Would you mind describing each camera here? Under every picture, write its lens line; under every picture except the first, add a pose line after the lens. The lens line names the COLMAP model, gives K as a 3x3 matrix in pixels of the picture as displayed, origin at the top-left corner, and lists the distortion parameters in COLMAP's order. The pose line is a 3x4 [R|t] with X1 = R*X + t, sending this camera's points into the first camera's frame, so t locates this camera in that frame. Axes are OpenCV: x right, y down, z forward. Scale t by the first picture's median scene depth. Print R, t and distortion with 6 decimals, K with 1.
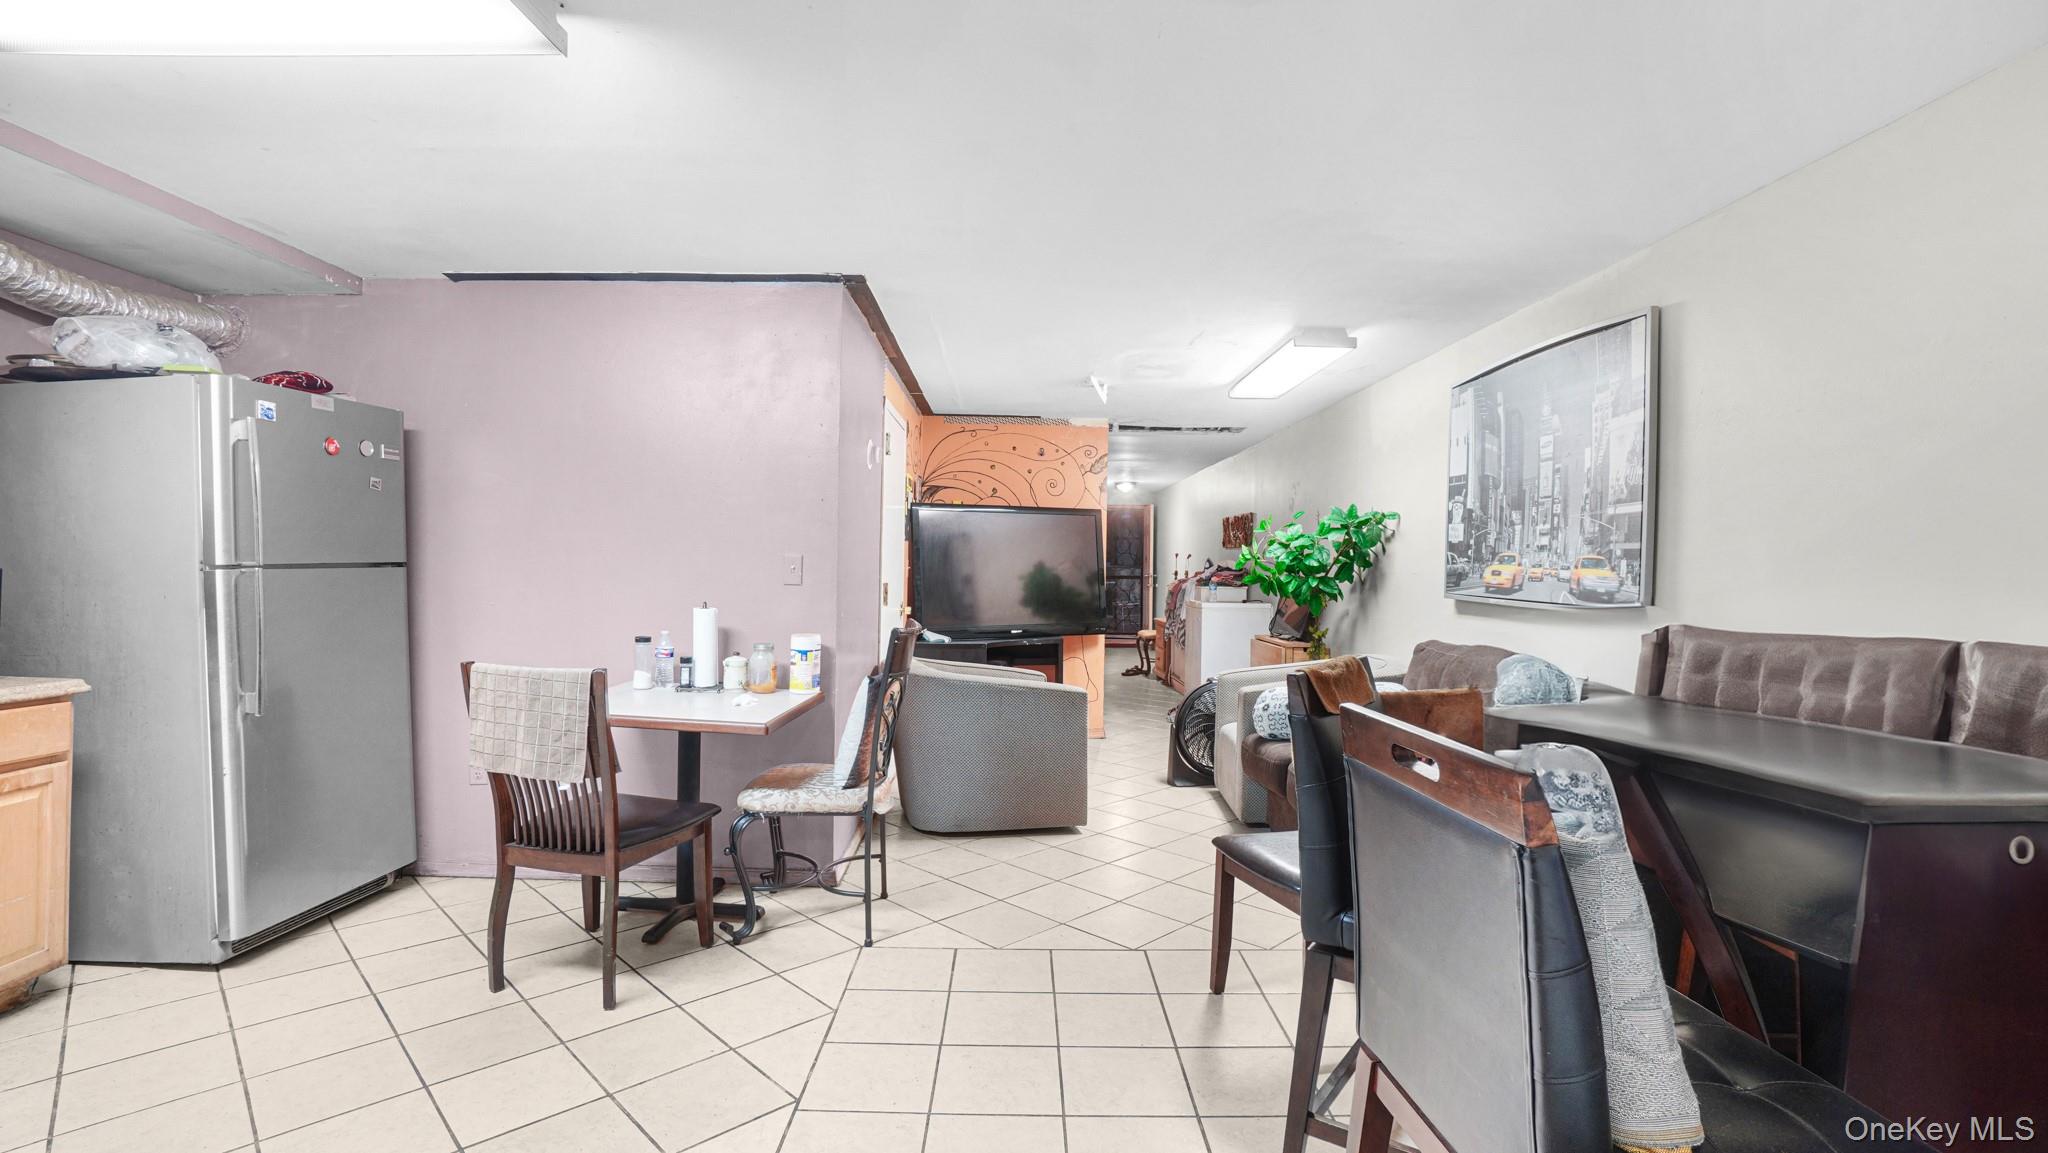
lens RADIAL K [[925.3, 0, 1017.8], [0, 925.3, 567.4], [0, 0, 1]] dist [-0.067838, 0.024893]
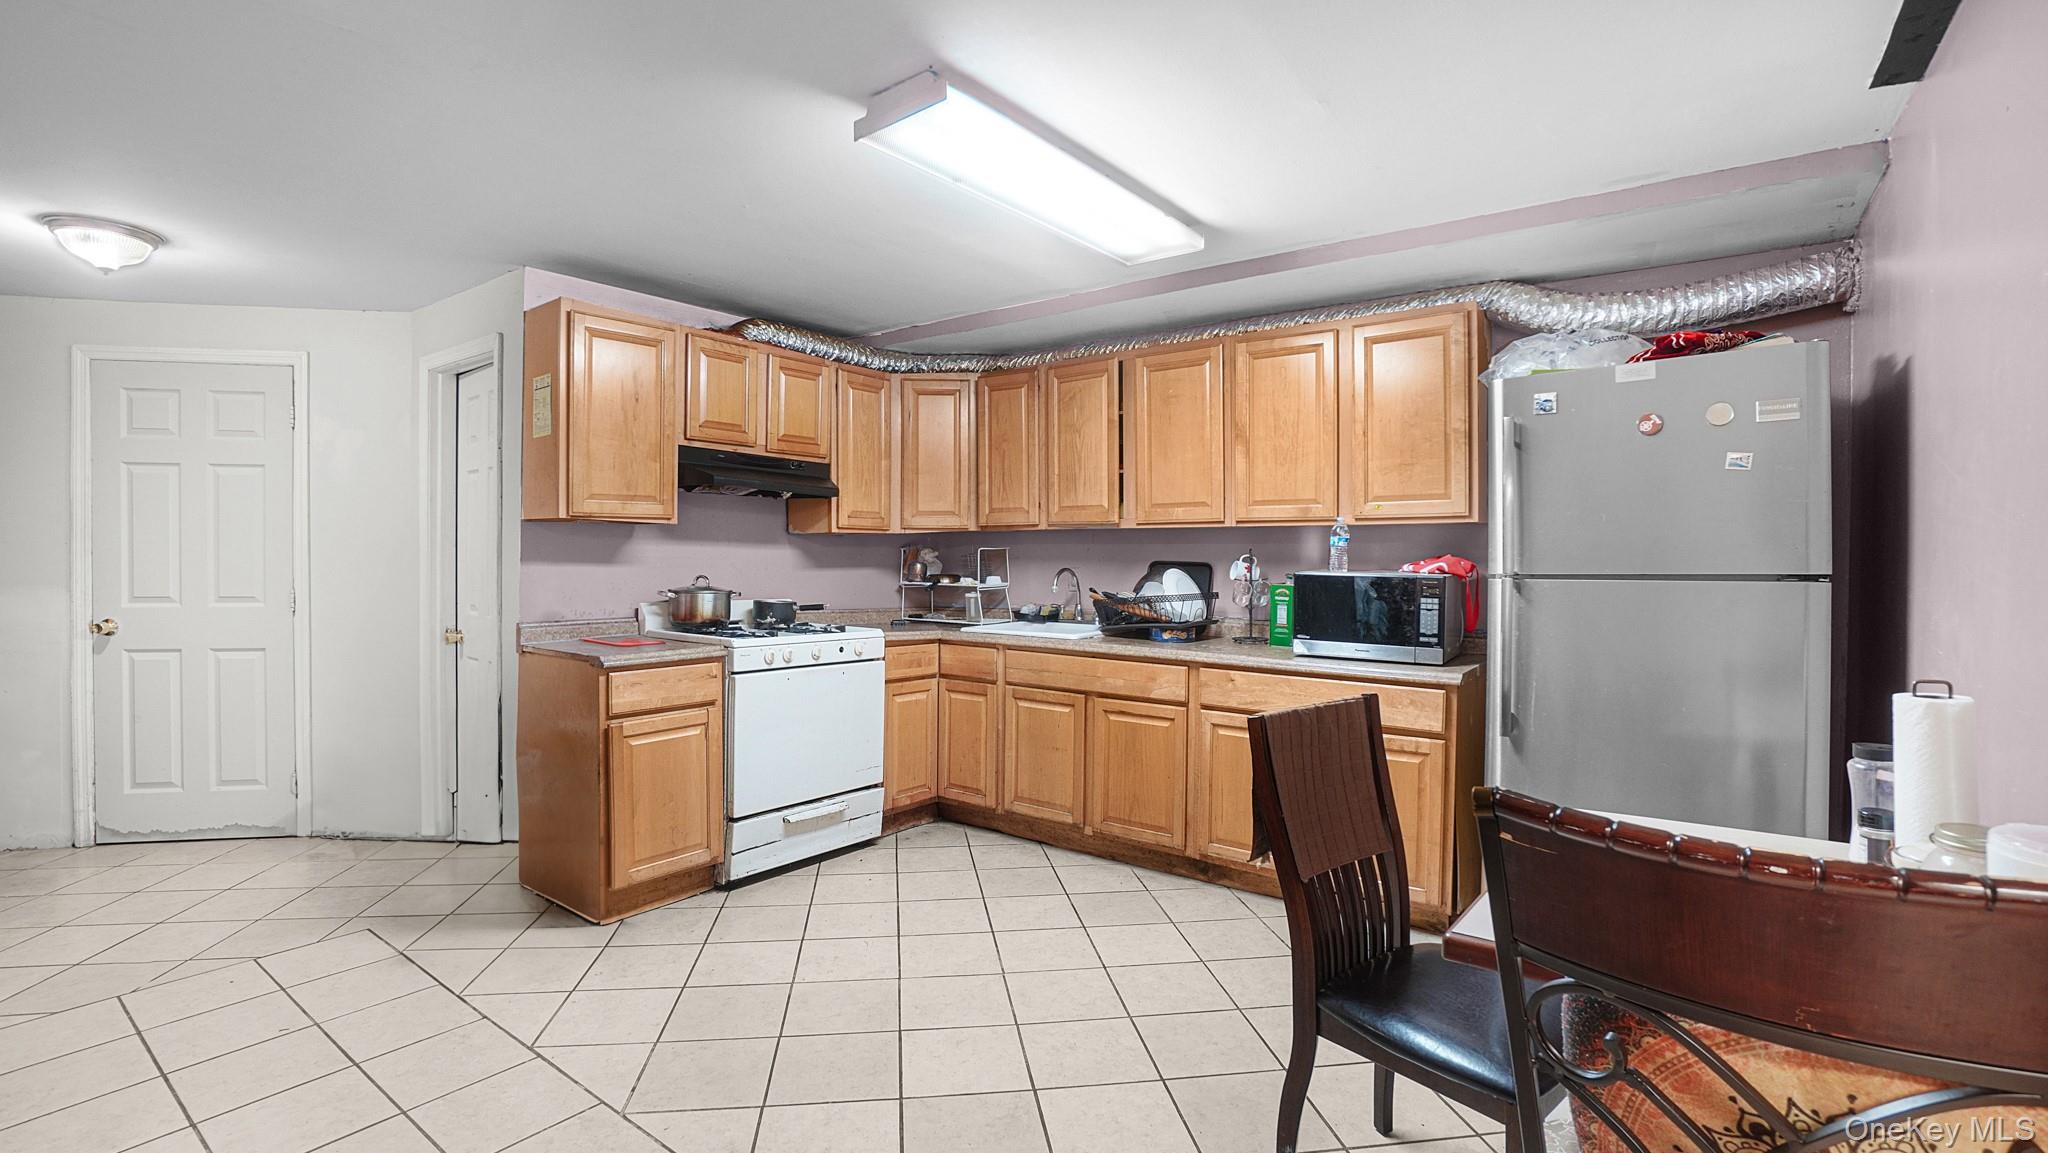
lens RADIAL K [[925.3, 0, 1017.8], [0, 925.3, 567.4], [0, 0, 1]] dist [-0.067838, 0.024893]
pose [[-0.607996, -0.006914, -0.793910, 0.181100], [-0.016449, 0.999857, 0.003889, -0.004653], [0.793770, 0.015424, -0.608023, 1.013230]]
